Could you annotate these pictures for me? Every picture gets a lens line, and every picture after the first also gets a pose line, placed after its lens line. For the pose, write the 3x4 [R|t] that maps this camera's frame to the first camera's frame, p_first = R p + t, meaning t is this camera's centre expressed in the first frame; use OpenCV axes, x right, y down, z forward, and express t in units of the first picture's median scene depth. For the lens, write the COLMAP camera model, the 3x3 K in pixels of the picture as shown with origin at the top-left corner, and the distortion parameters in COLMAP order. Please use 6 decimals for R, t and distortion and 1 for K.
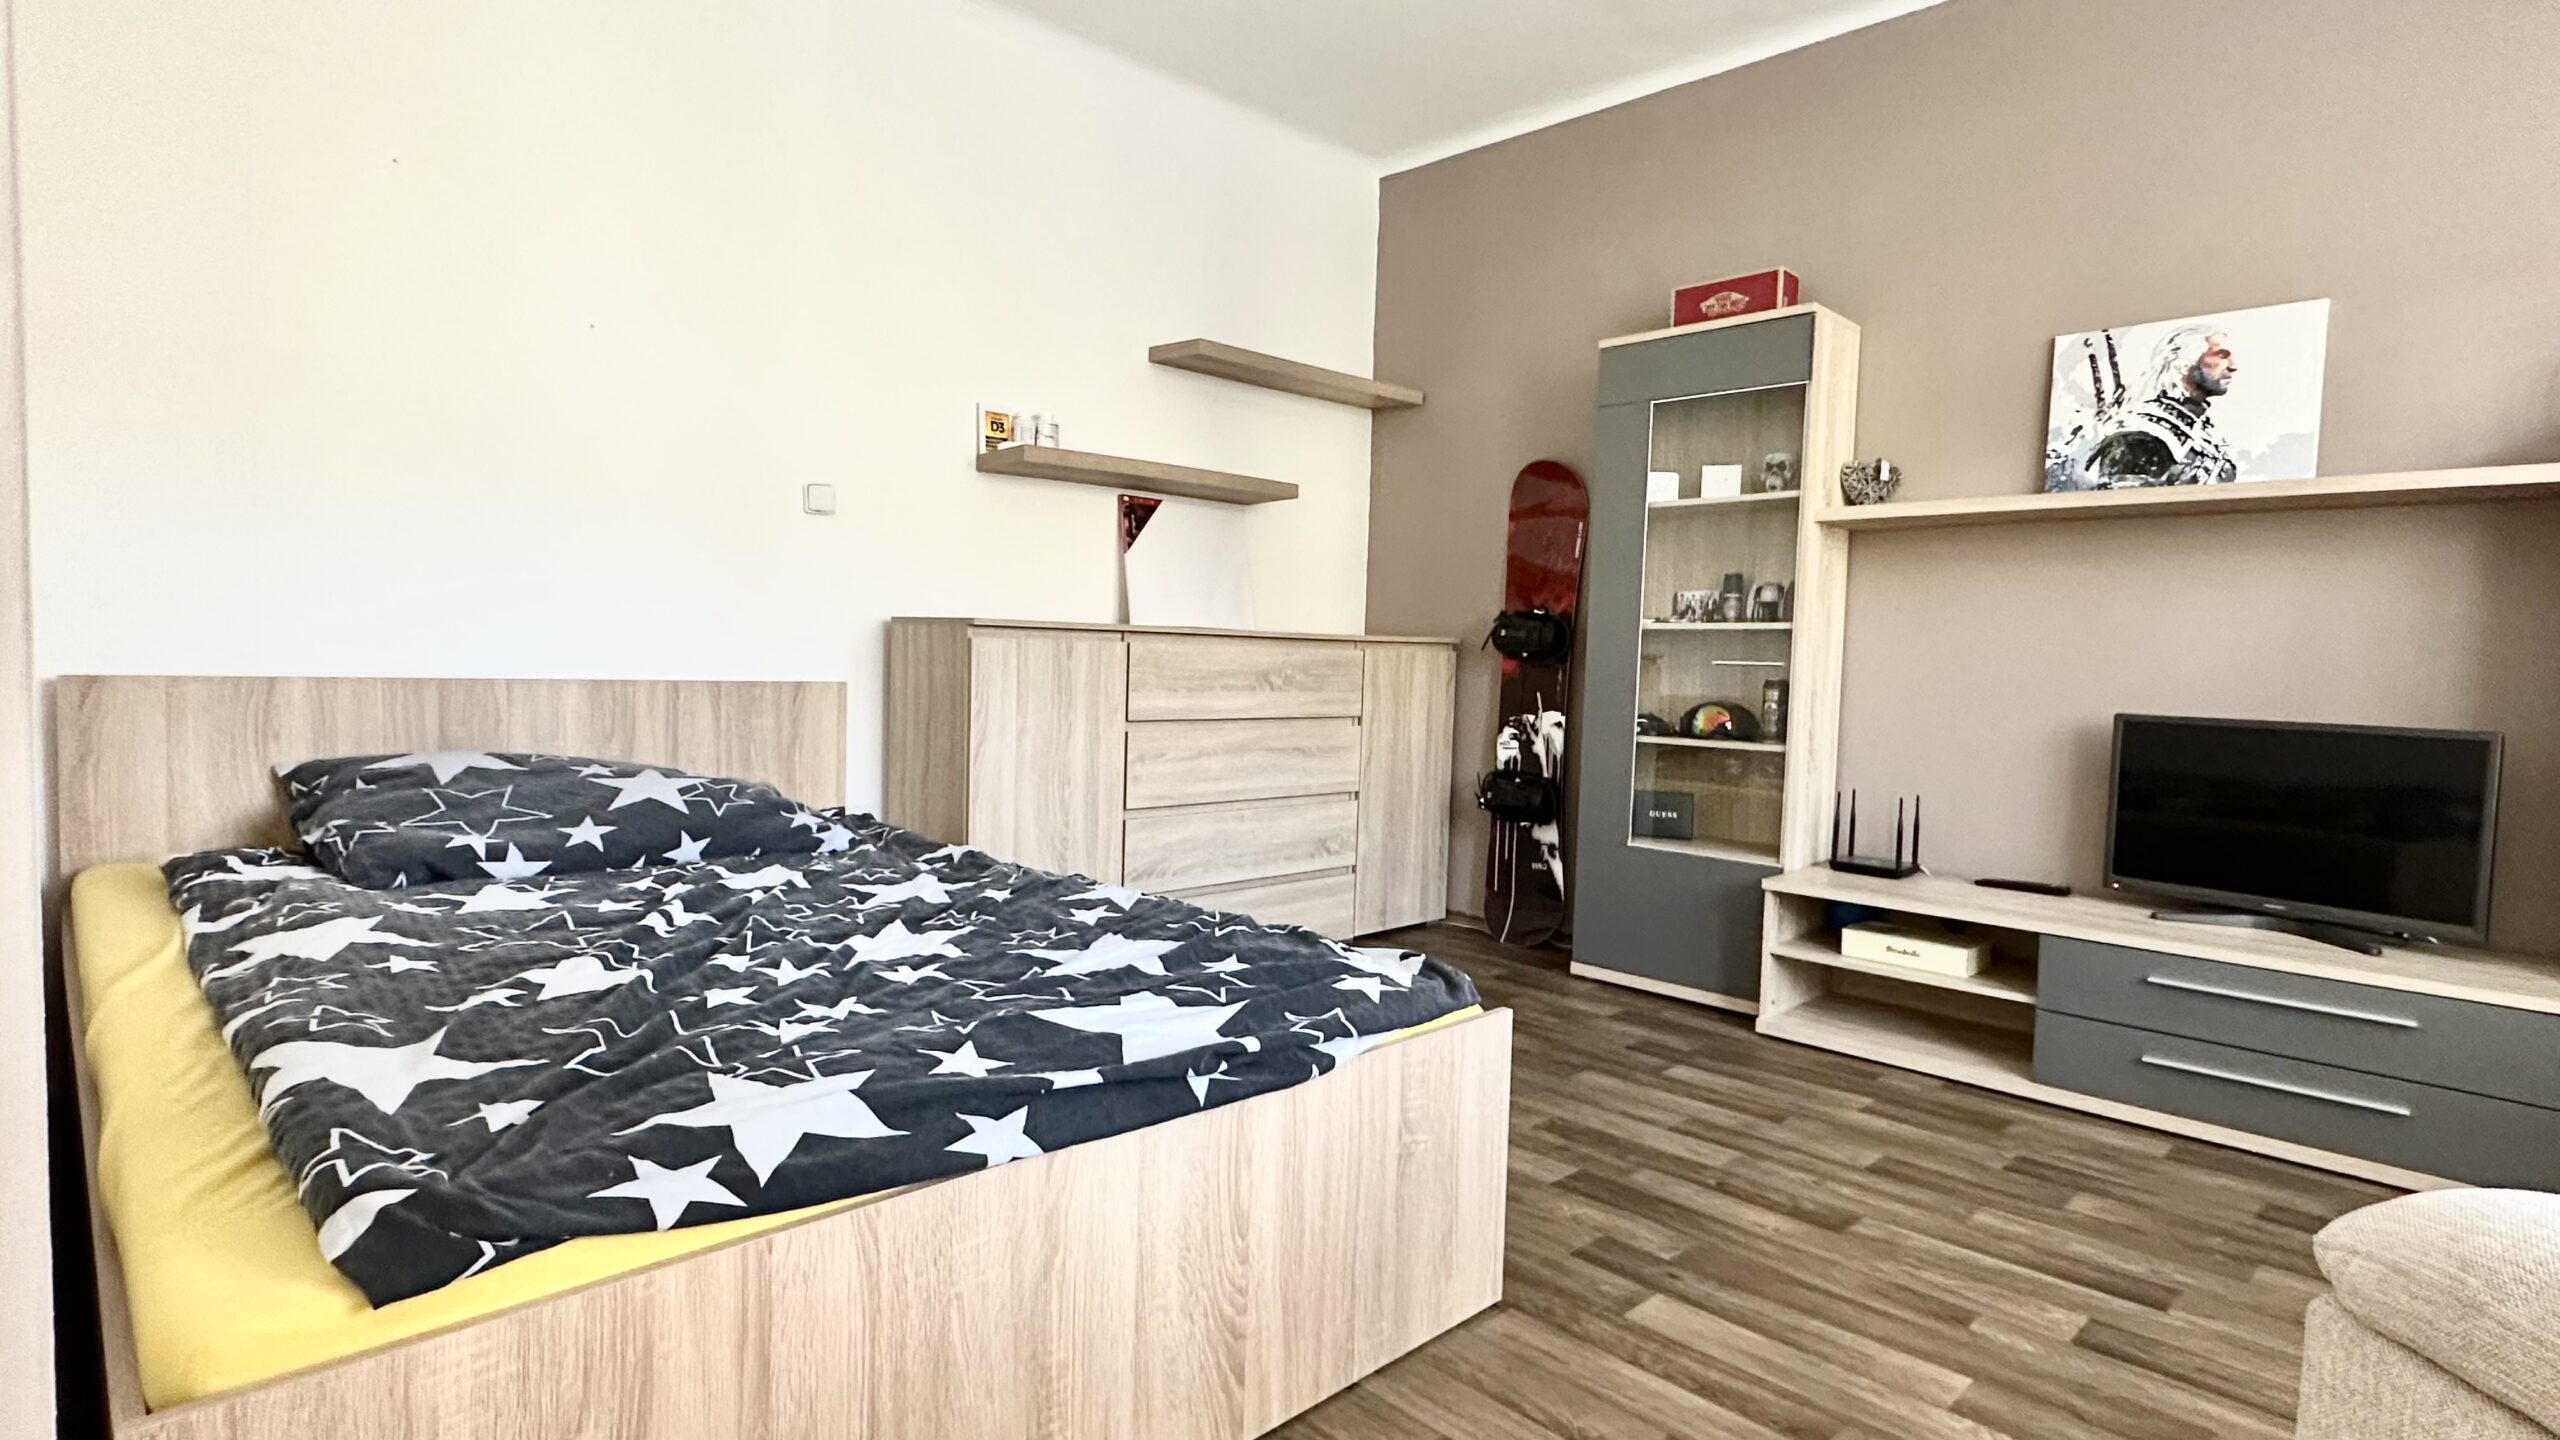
lens RADIAL K [[1266.0, 0, 1280.0], [0, 1266.0, 720.0], [0, 0, 1]] dist [0.001010, 0.000086]
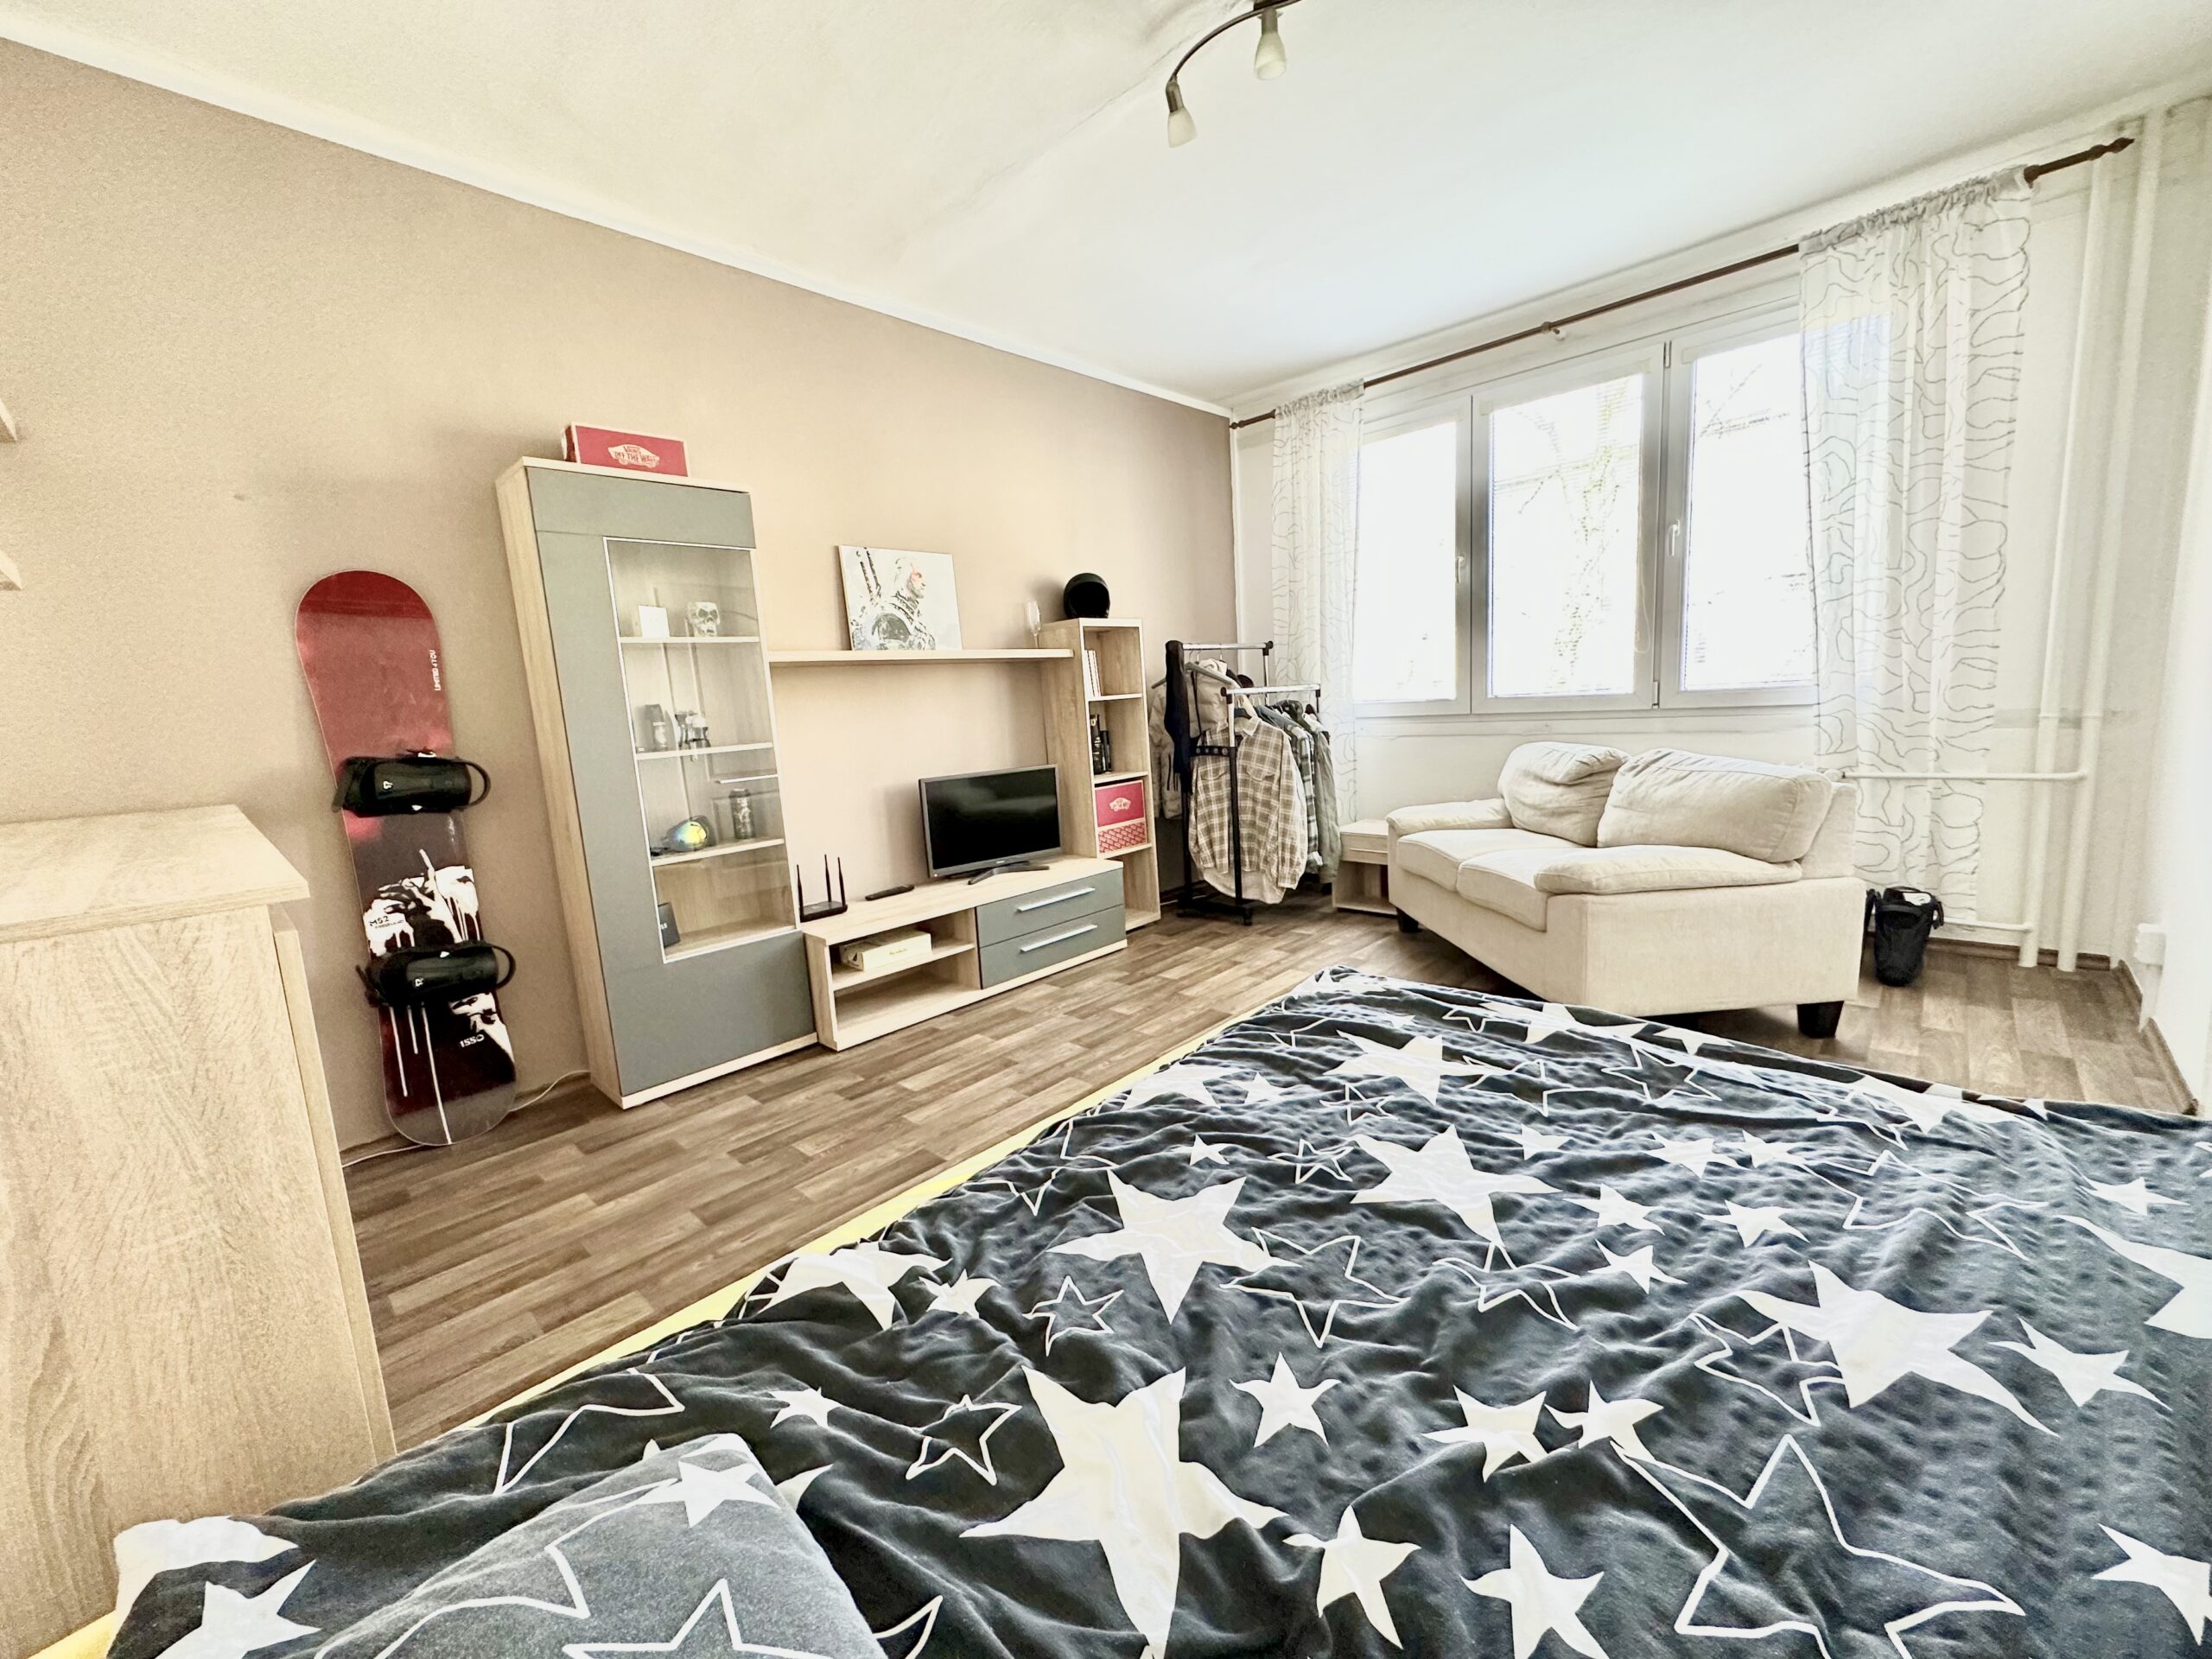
lens RADIAL K [[875.3, 0, 1106.0], [0, 875.3, 829.5], [0, 0, 1]] dist [-0.001915, -0.000262]
pose [[-0.029750, -0.176485, 0.983854, -0.503455], [0.113770, 0.977295, 0.178748, -0.115177], [-0.993062, 0.117251, -0.008996, 0.713991]]
